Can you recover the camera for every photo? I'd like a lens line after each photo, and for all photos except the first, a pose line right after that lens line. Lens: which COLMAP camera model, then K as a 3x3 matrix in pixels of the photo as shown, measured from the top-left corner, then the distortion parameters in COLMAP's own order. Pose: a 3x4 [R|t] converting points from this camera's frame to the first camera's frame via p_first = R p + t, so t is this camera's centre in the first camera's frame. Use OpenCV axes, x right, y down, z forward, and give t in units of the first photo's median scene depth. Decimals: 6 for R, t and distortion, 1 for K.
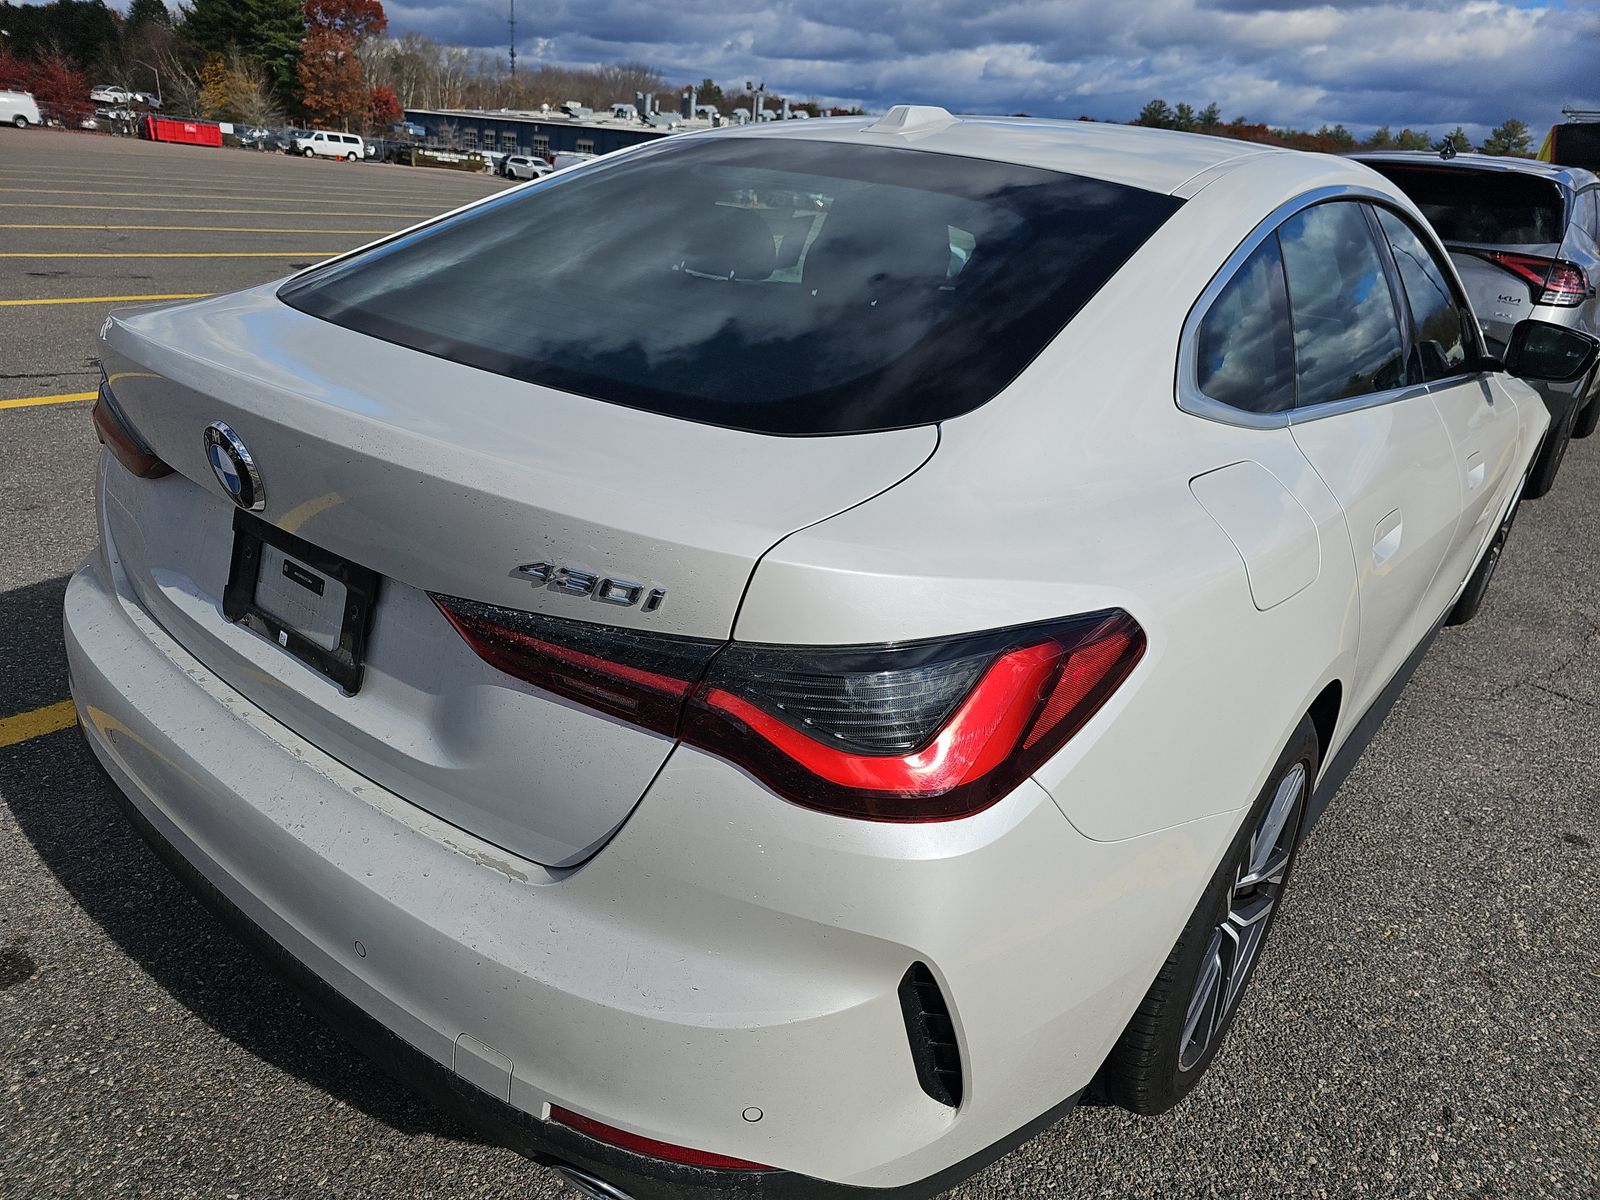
lens RADIAL K [[1095.1, 0, 787.5], [0, 1095.1, 601.8], [0, 0, 1]] dist [0.005191, -0.002932]
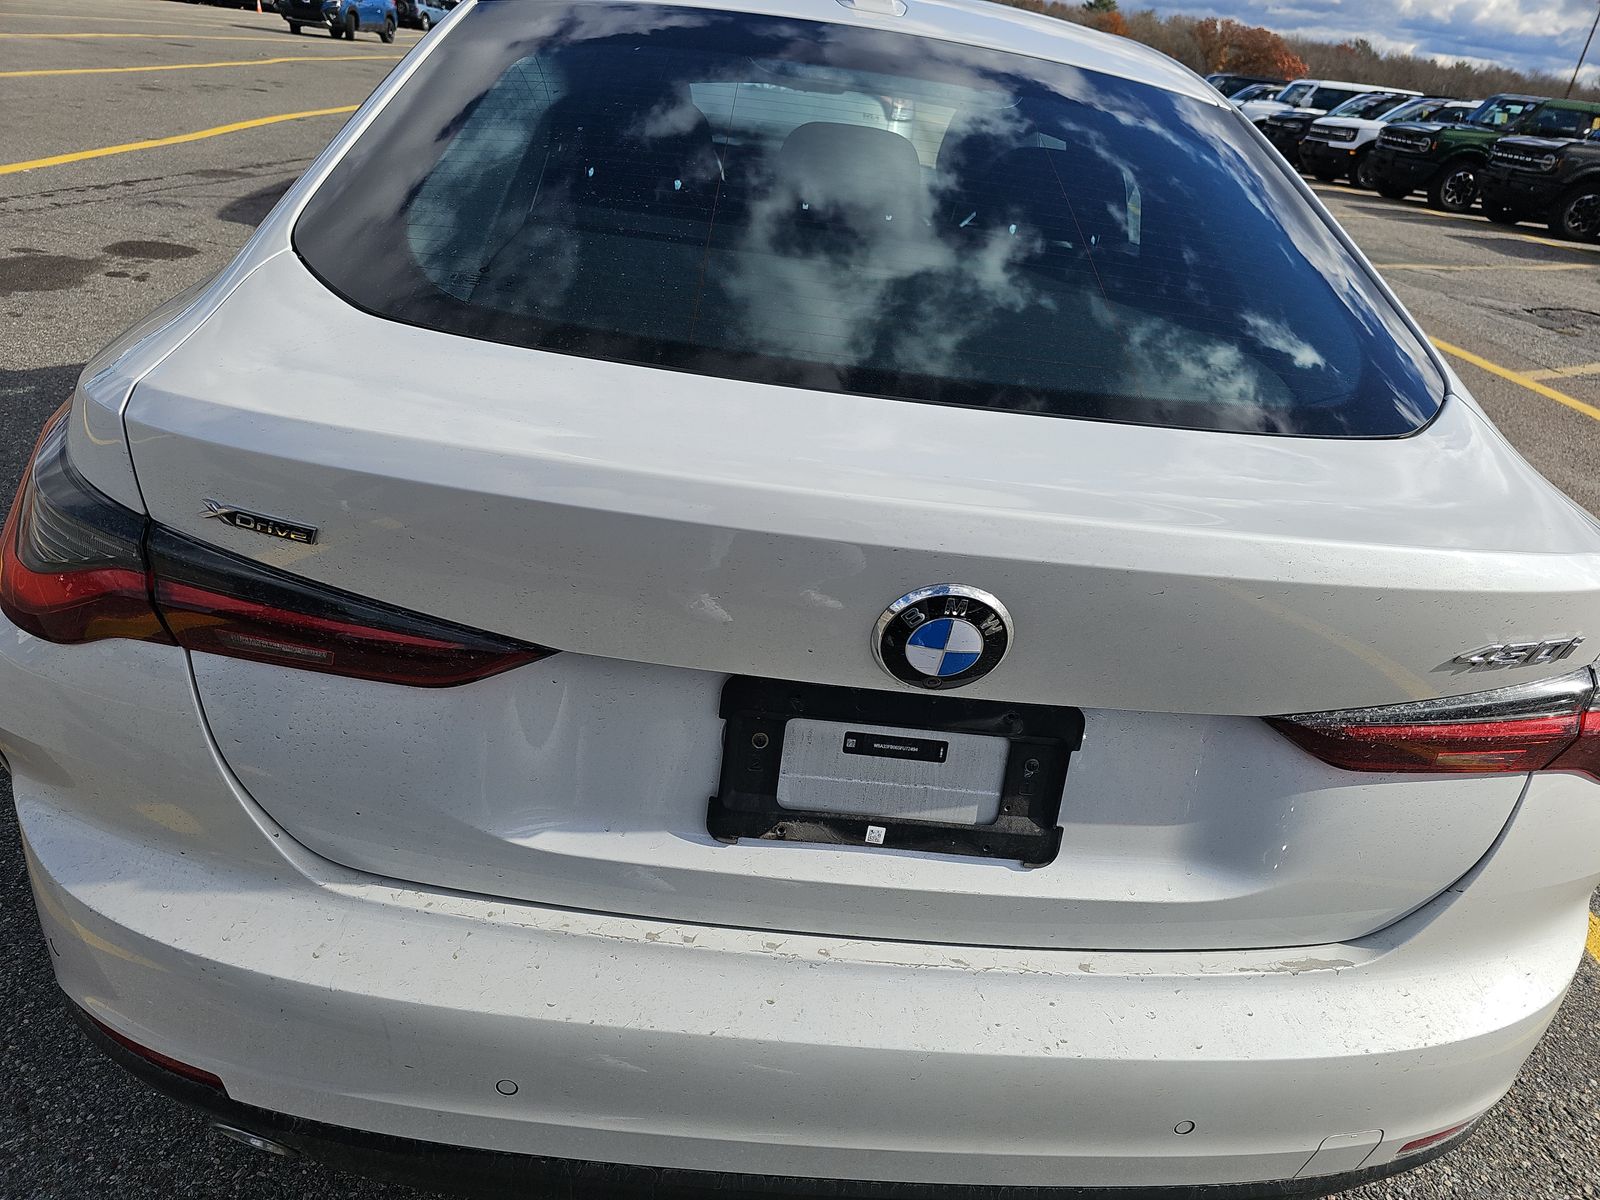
lens RADIAL K [[1095.1, 0, 787.5], [0, 1095.1, 601.8], [0, 0, 1]] dist [0.005191, -0.002932]
pose [[0.758645, -0.291216, 0.582796, -0.920747], [0.187048, 0.954237, 0.233335, -0.306385], [-0.624076, -0.068008, 0.778398, 0.506189]]
